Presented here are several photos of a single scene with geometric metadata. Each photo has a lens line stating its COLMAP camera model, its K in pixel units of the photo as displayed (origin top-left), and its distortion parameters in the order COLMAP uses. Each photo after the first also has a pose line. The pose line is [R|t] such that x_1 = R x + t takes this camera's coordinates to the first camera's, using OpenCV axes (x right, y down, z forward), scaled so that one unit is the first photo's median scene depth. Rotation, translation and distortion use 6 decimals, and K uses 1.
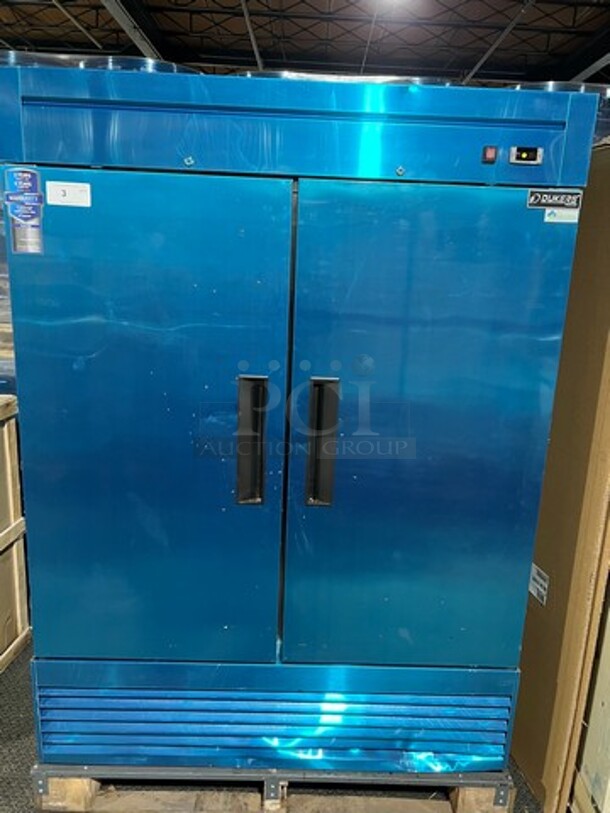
lens RADIAL K [[616.3, 0, 305.2], [0, 616.3, 406.1], [0, 0, 1]] dist [0.006347, 0.002615]
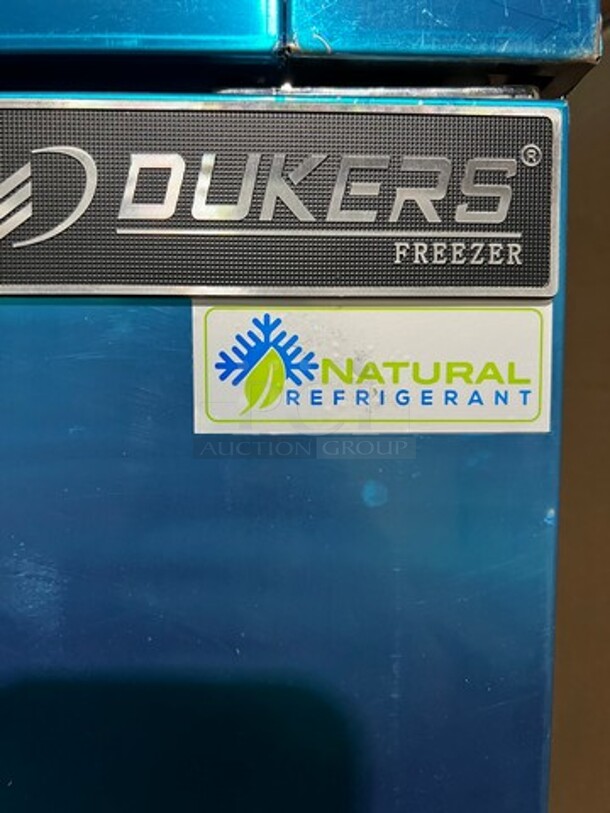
lens RADIAL K [[616.3, 0, 305.0], [0, 616.3, 407.7], [0, 0, 1]] dist [0.006347, 0.002615]
pose [[0.998775, -0.039385, 0.029956, 0.406554], [0.045200, 0.972515, -0.228412, -0.285709], [-0.020137, 0.229486, 0.973104, 0.923230]]
